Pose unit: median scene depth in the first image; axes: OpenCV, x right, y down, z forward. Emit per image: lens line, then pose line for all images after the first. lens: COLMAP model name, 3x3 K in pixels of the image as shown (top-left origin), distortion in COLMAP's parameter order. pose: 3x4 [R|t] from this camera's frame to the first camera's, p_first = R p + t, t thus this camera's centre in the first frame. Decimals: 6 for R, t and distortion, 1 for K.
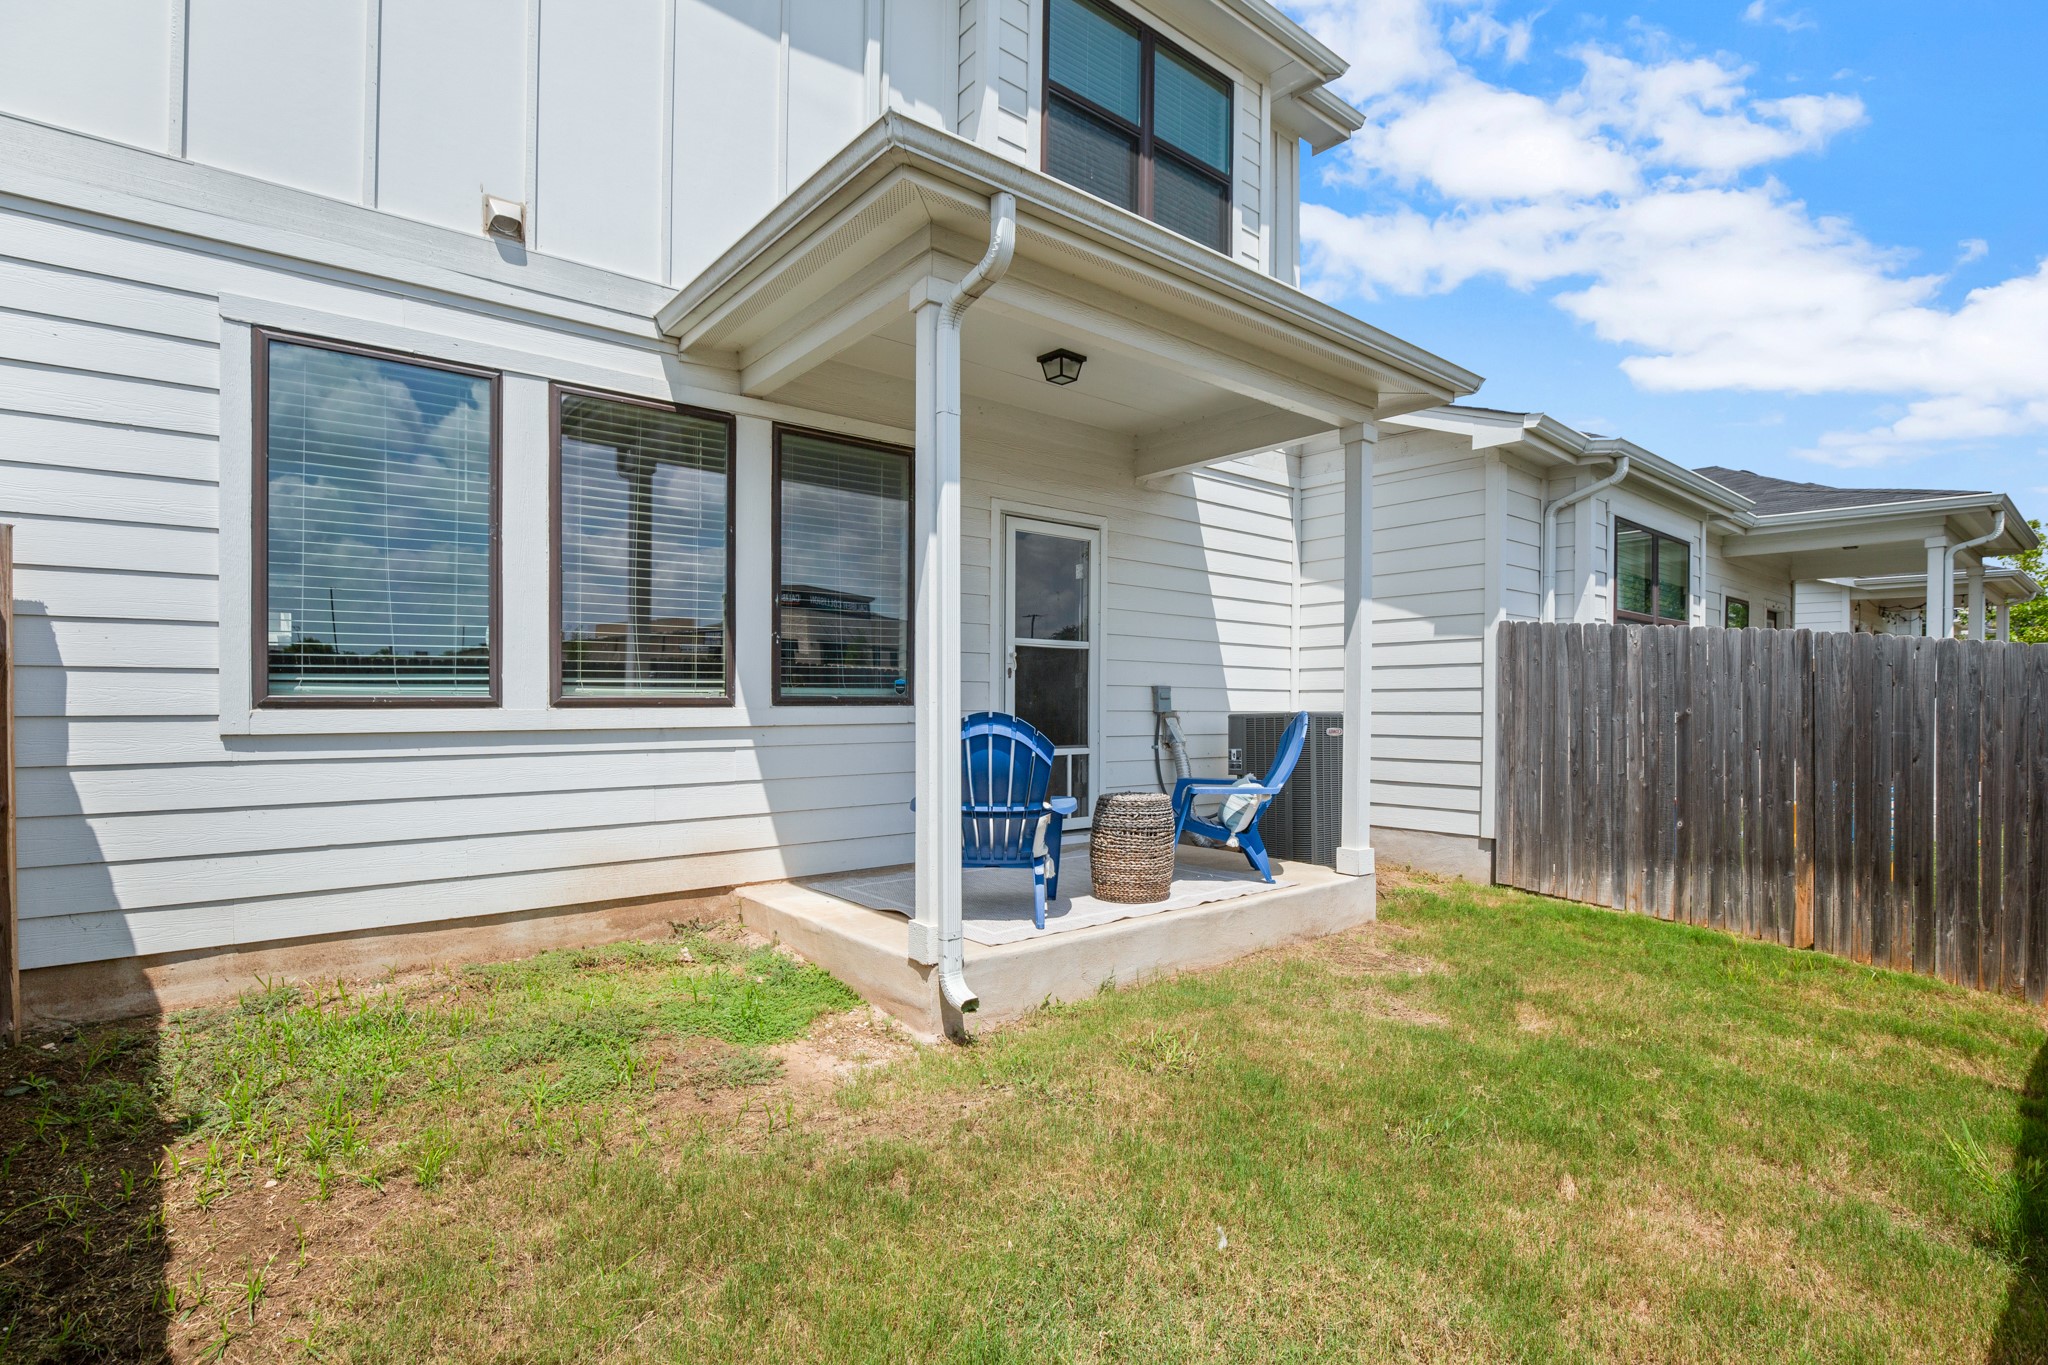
lens RADIAL K [[997.3, 0, 1031.4], [0, 997.3, 695.1], [0, 0, 1]] dist [-0.018723, -0.000308]
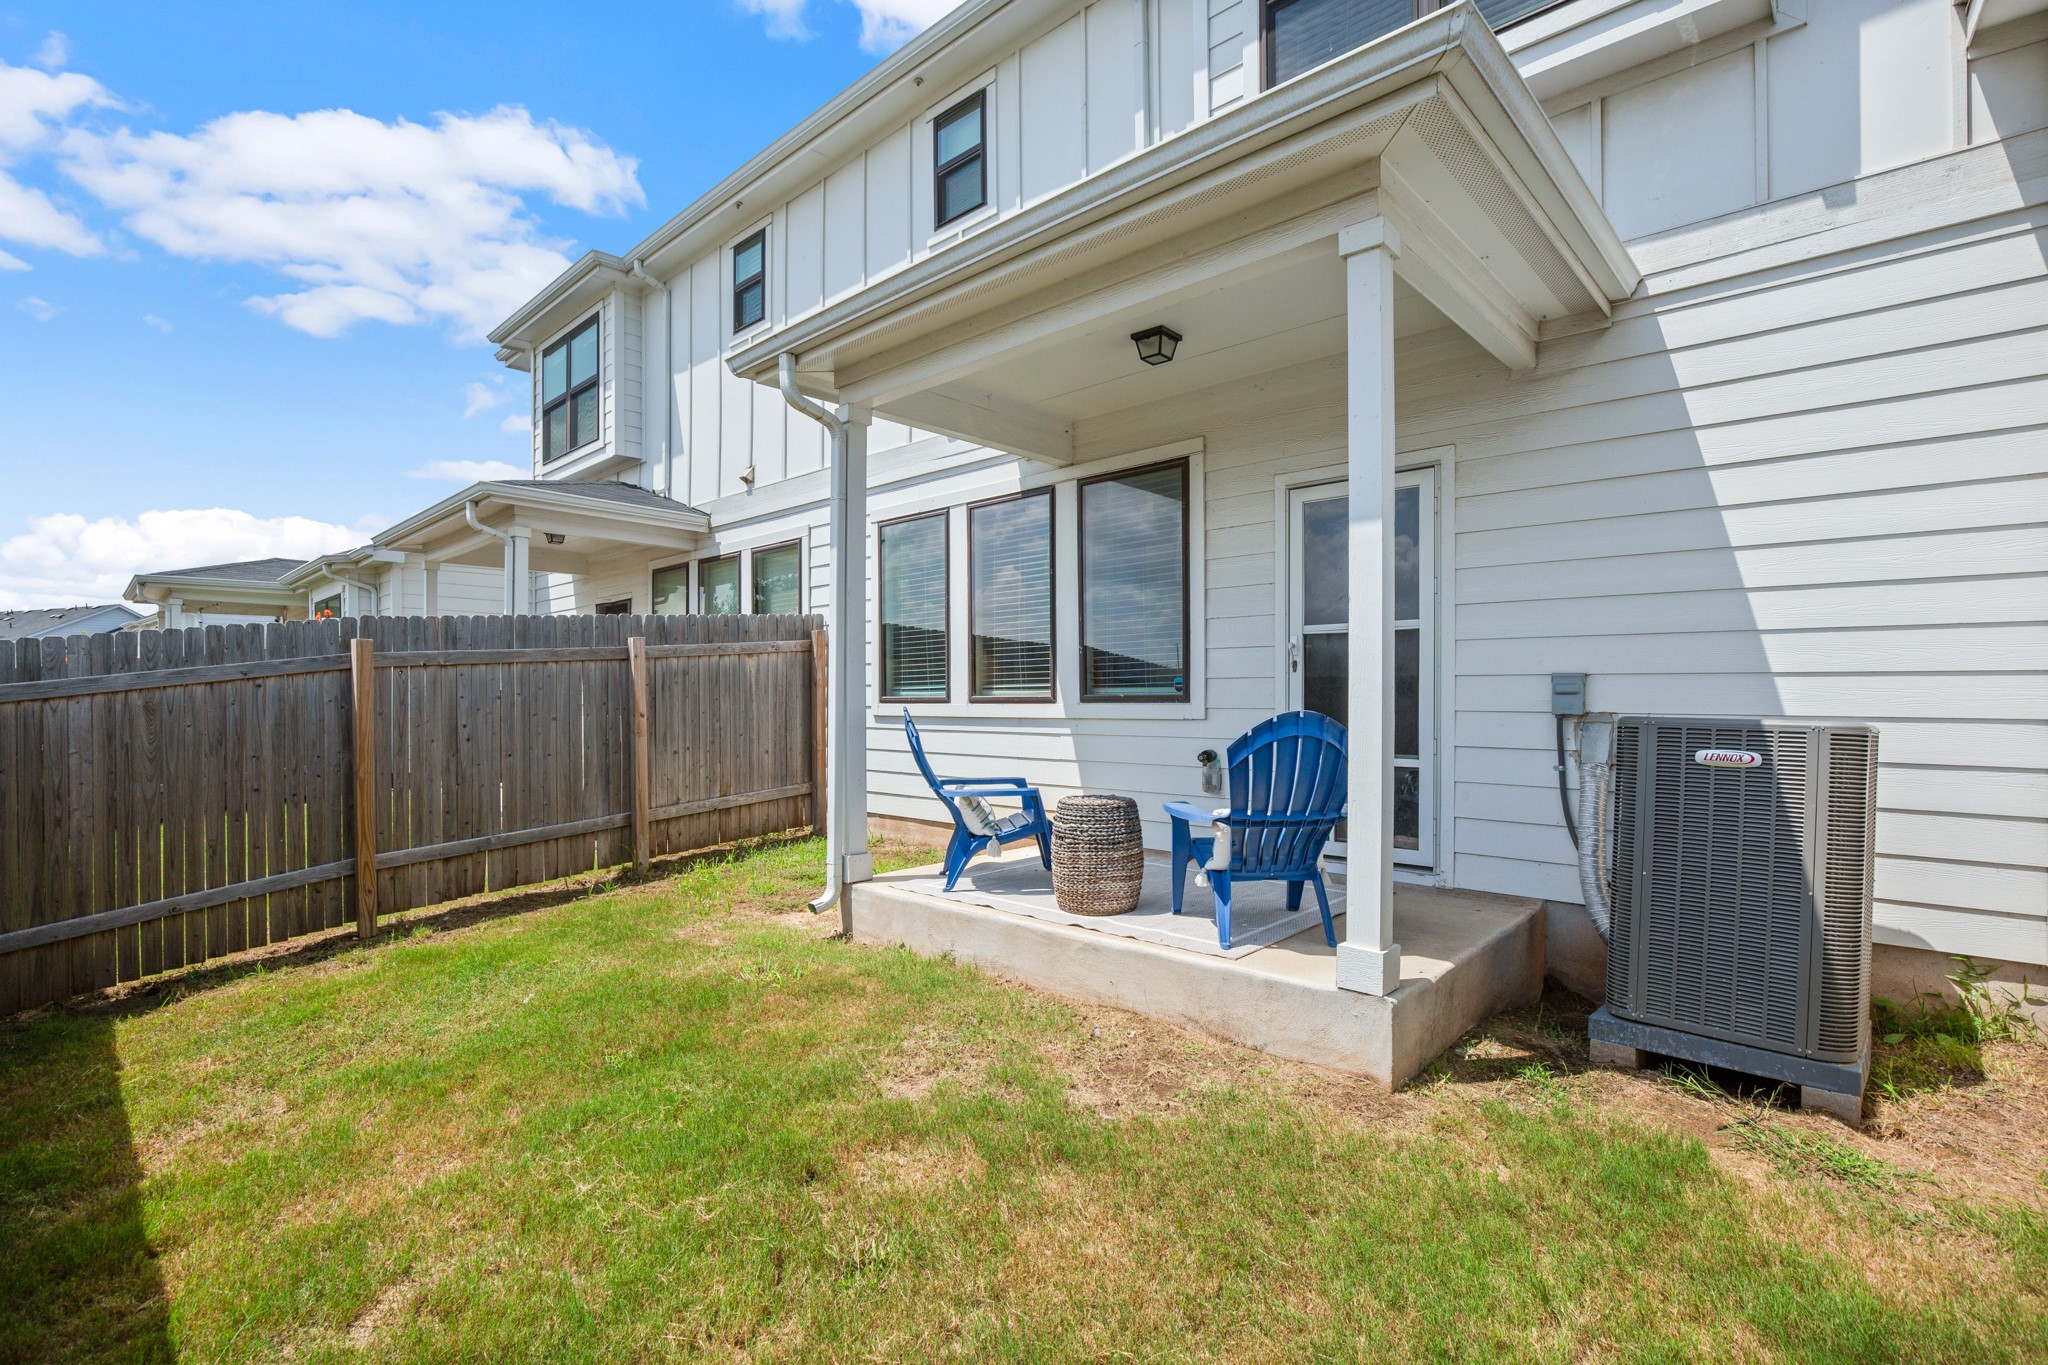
lens RADIAL K [[919.9, 0, 1028.3], [0, 919.9, 695.8], [0, 0, 1]] dist [-0.000917, 0.000709]
pose [[0.146522, -0.006691, -0.989185, 0.820251], [0.007558, 0.999956, -0.005645, 0.007416], [0.989179, -0.006649, 0.146566, 0.702265]]
